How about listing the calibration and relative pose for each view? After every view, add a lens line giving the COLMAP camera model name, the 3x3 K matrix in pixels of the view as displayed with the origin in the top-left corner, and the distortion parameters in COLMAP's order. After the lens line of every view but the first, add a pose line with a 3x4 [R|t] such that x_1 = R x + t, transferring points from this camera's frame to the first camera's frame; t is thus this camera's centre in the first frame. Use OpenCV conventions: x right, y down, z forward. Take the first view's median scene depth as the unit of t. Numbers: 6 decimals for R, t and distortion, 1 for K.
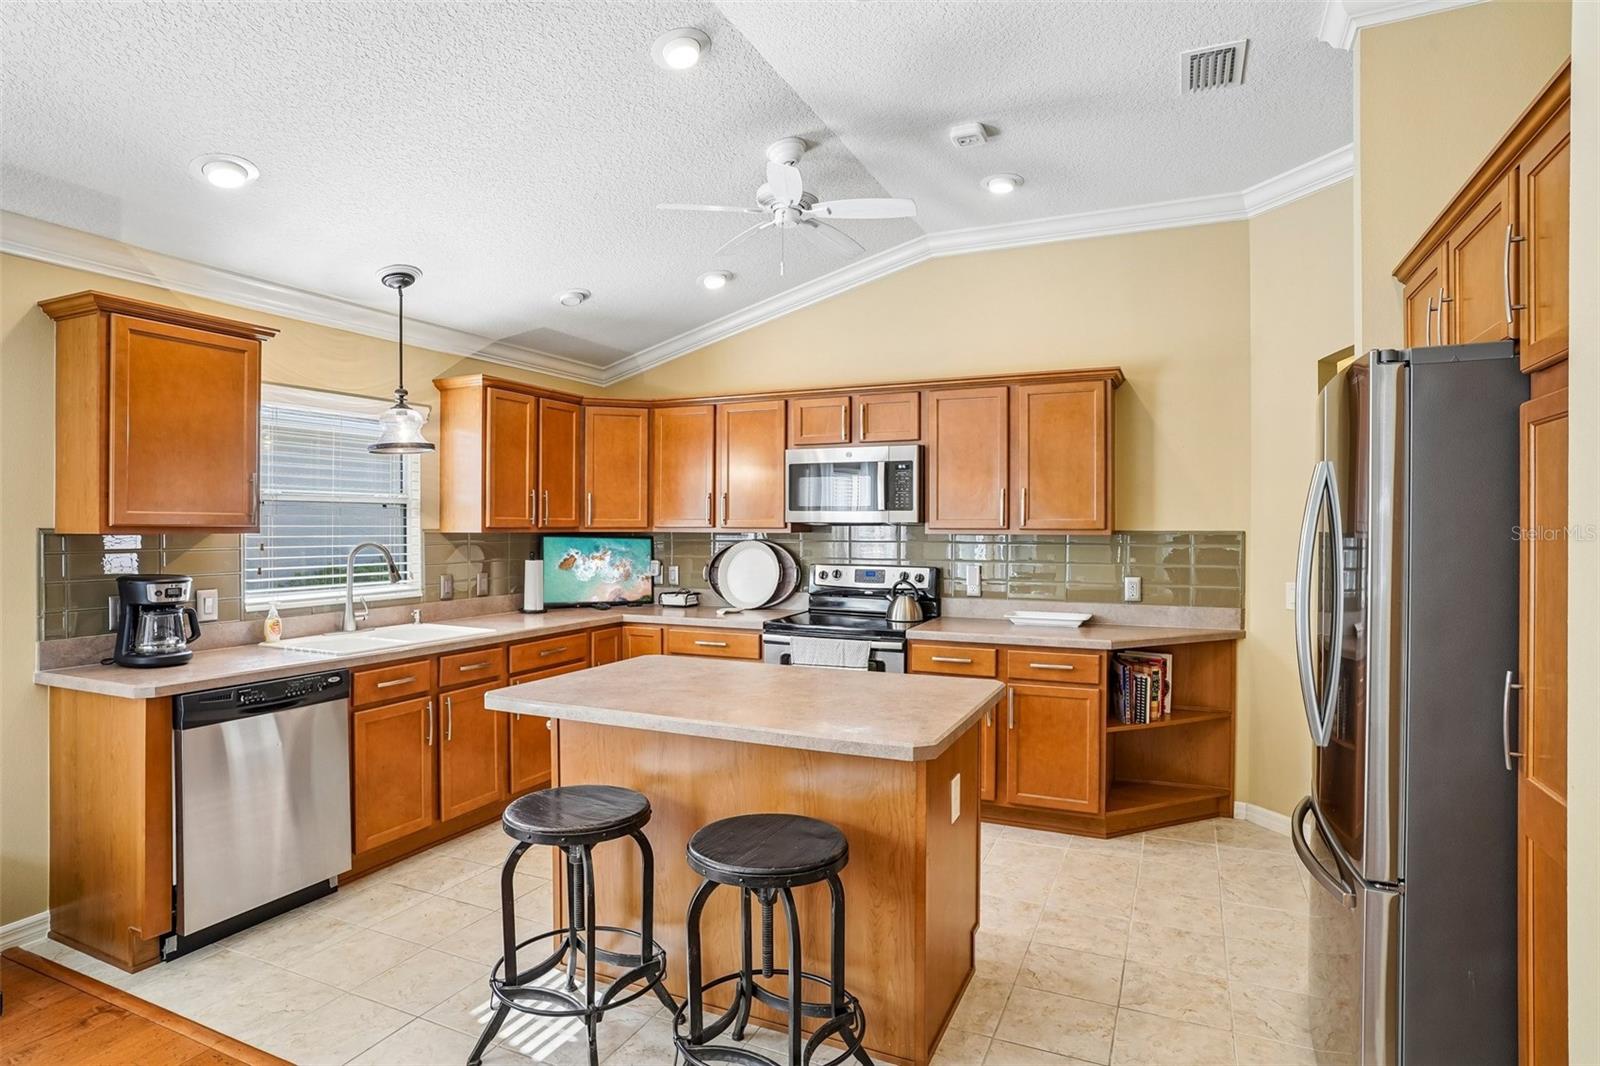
lens RADIAL K [[851.2, 0, 800.0], [0, 851.2, 533.0], [0, 0, 1]] dist [-0.070432, 0.041902]
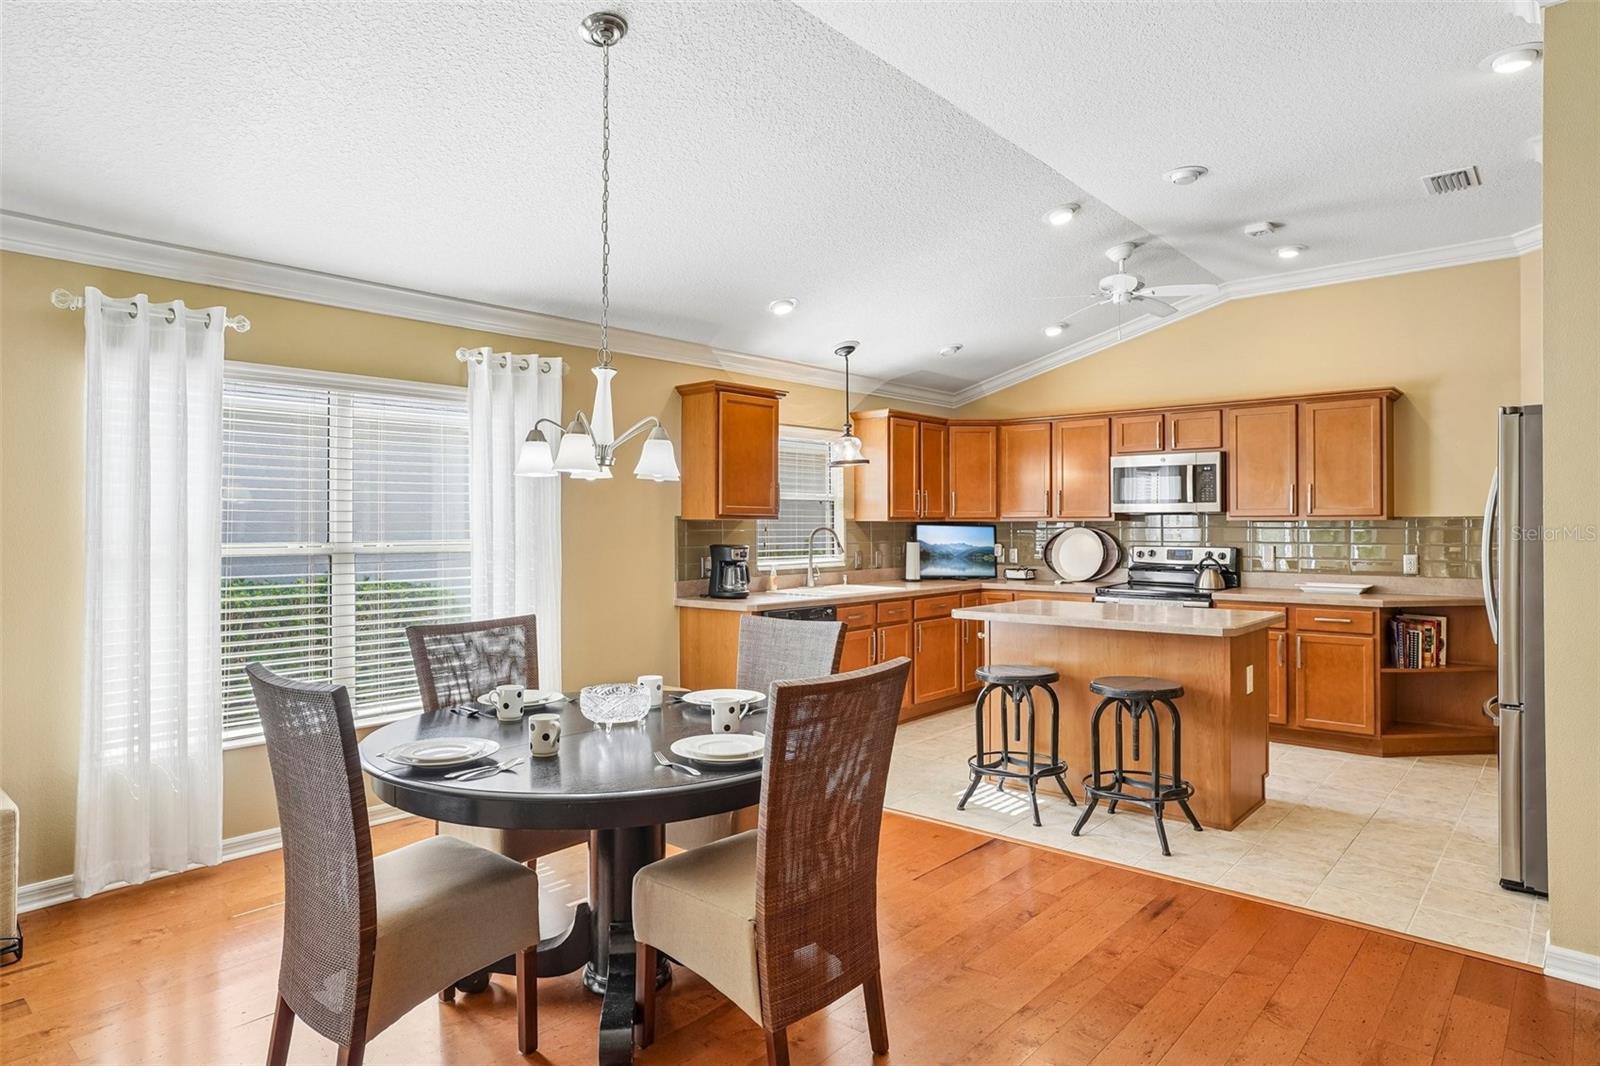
lens RADIAL K [[925.2, 0, 798.8], [0, 925.2, 522.5], [0, 0, 1]] dist [-0.057256, 0.050467]
pose [[0.958777, -0.004602, -0.284123, -0.078737], [0.001427, 0.999934, -0.011379, 0.018937], [0.284157, 0.010505, 0.958720, -0.504640]]
